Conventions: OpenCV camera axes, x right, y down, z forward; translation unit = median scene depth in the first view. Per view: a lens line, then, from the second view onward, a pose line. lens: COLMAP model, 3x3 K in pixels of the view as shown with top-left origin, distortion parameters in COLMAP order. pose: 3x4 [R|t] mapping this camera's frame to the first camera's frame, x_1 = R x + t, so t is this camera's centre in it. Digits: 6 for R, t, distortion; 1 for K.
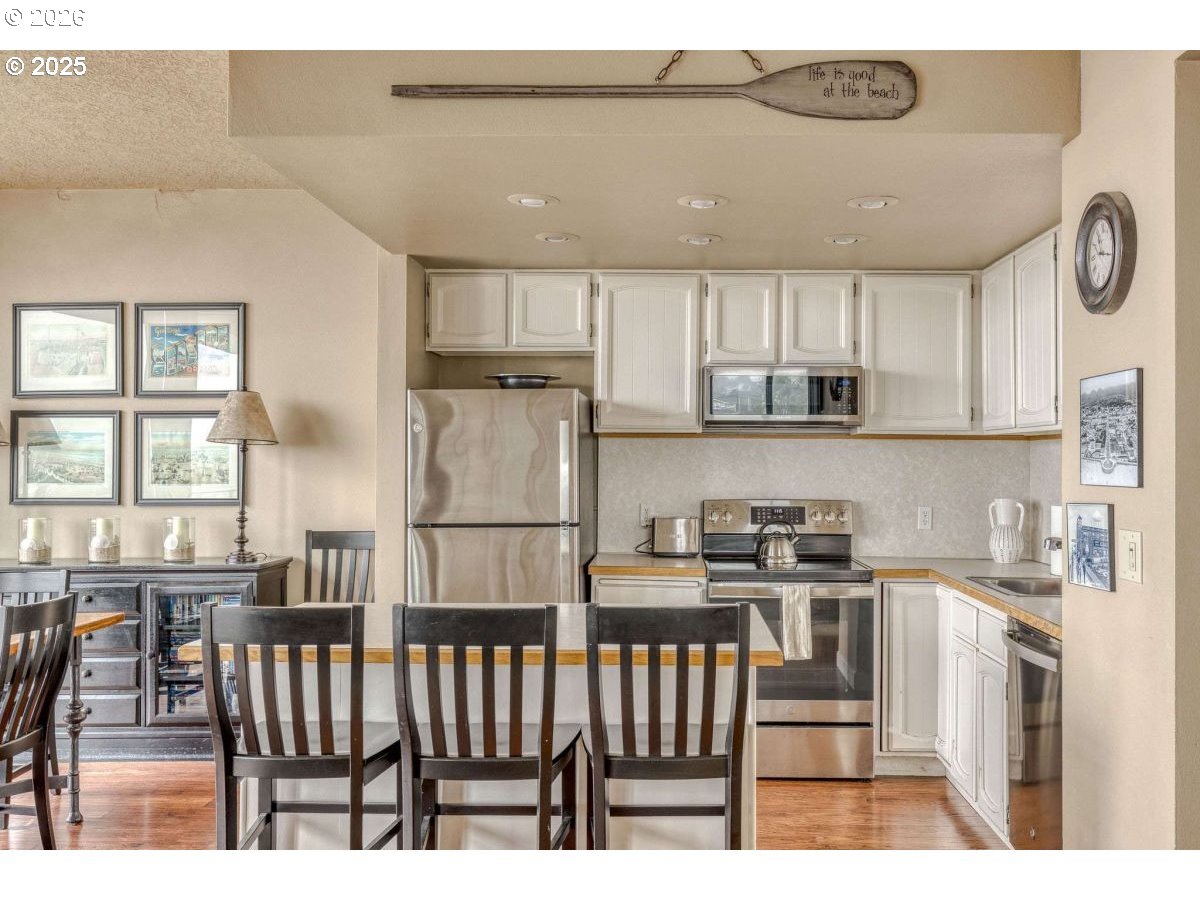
lens RADIAL K [[1031.4, 0, 643.6], [0, 1031.4, 446.7], [0, 0, 1]] dist [0.032688, -0.007888]
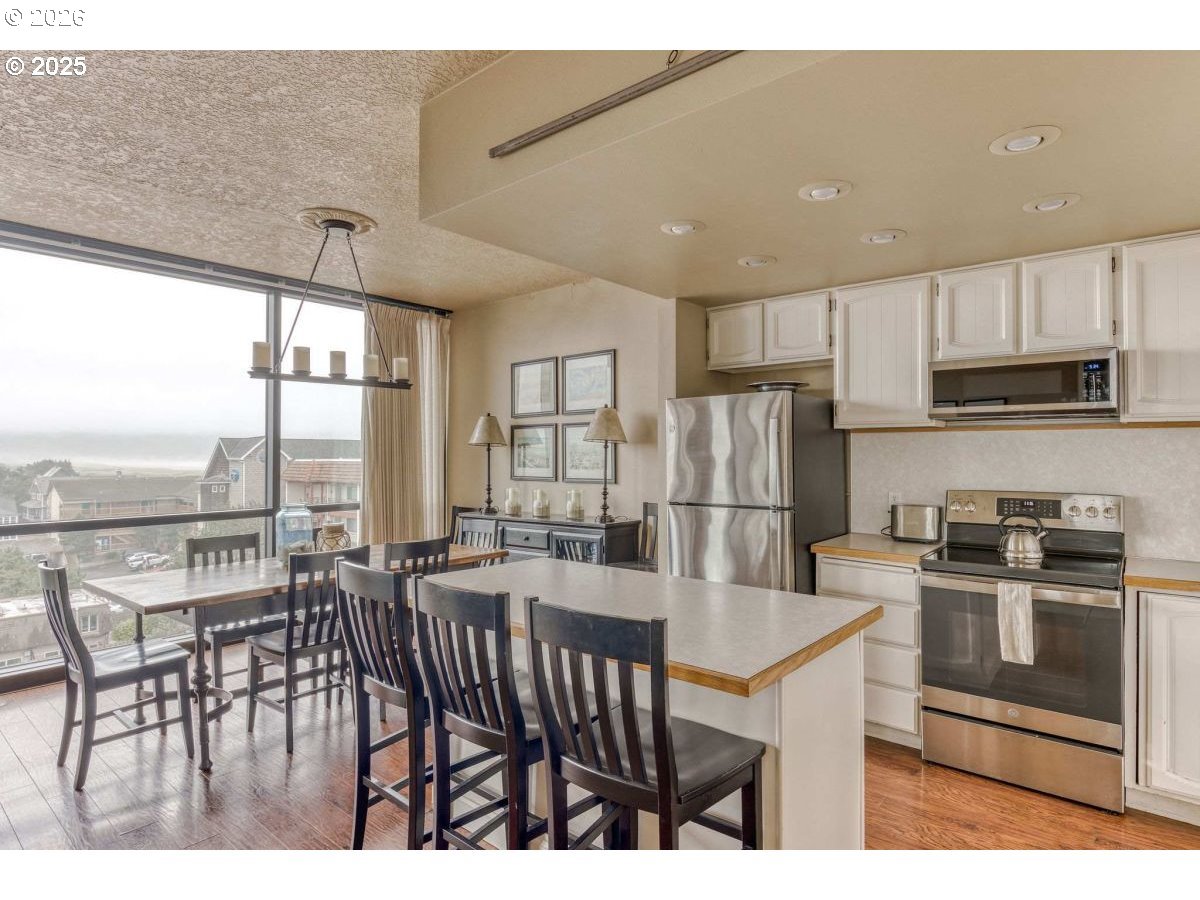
lens RADIAL K [[645.0, 0, 617.2], [0, 645.0, 444.7], [0, 0, 1]] dist [-0.002510, -0.000276]
pose [[0.792190, -0.012152, -0.610154, 0.198102], [0.011481, 0.999922, -0.005010, 0.004905], [0.610167, -0.003036, 0.792267, 0.278525]]
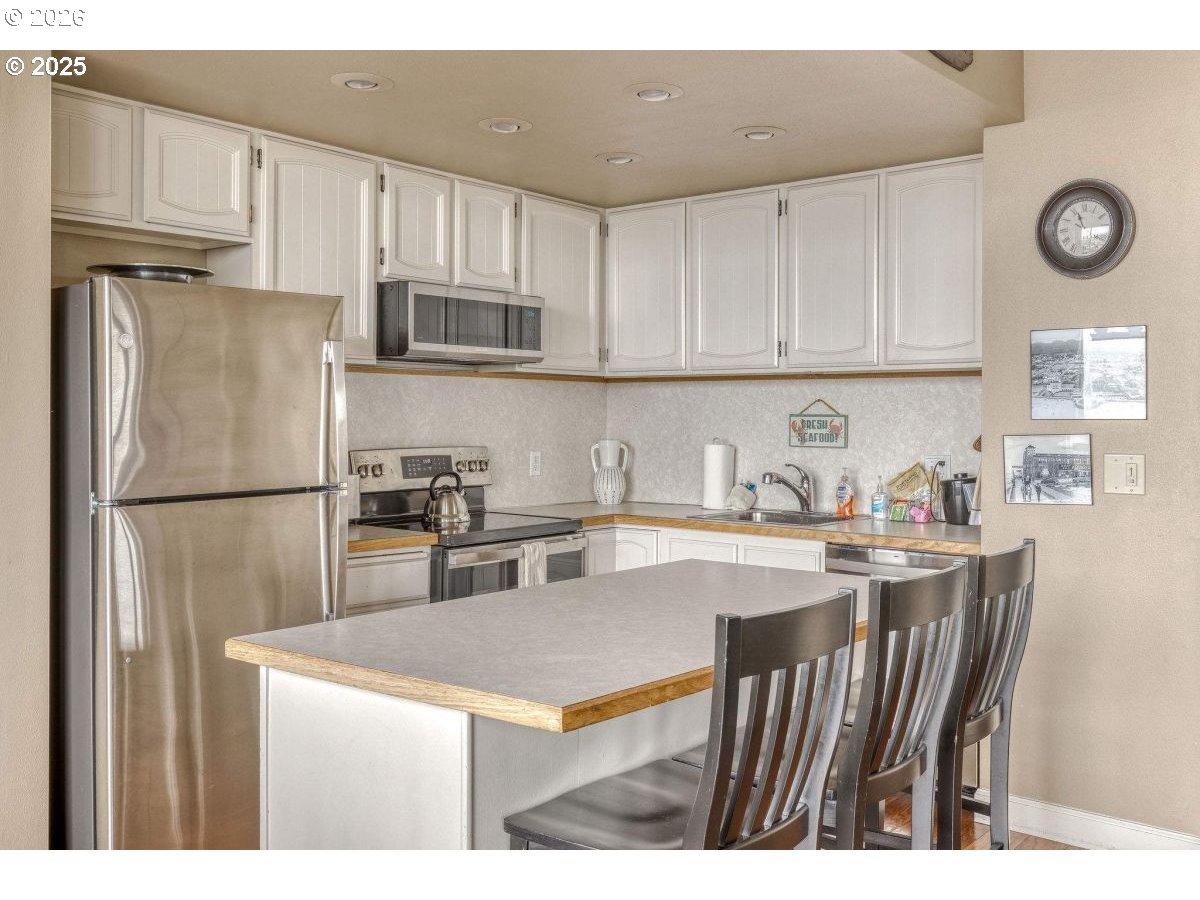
lens RADIAL K [[1118.6, 0, 605.0], [0, 1118.6, 421.8], [0, 0, 1]] dist [0.029409, -0.004851]
pose [[0.612962, -0.008203, 0.790070, -0.504669], [-0.010672, 0.999769, 0.018659, 0.011960], [-0.790040, -0.019869, 0.612733, 0.334904]]
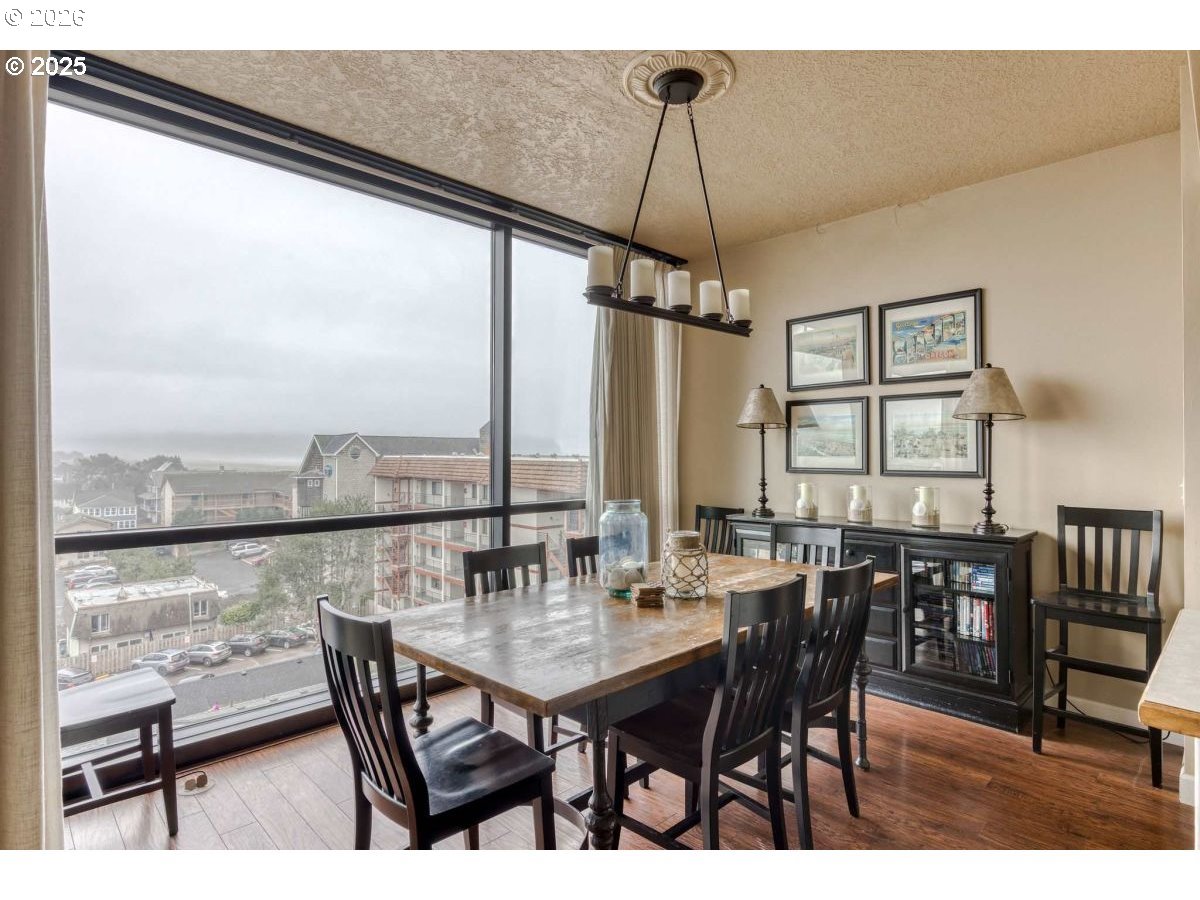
lens RADIAL K [[635.1, 0, 618.1], [0, 635.1, 444.5], [0, 0, 1]] dist [-0.004031, -0.000874]
pose [[0.728687, -0.008648, -0.684792, -0.225894], [0.008344, 0.999958, -0.003750, 0.022806], [0.684796, -0.002981, 0.728729, 0.285775]]
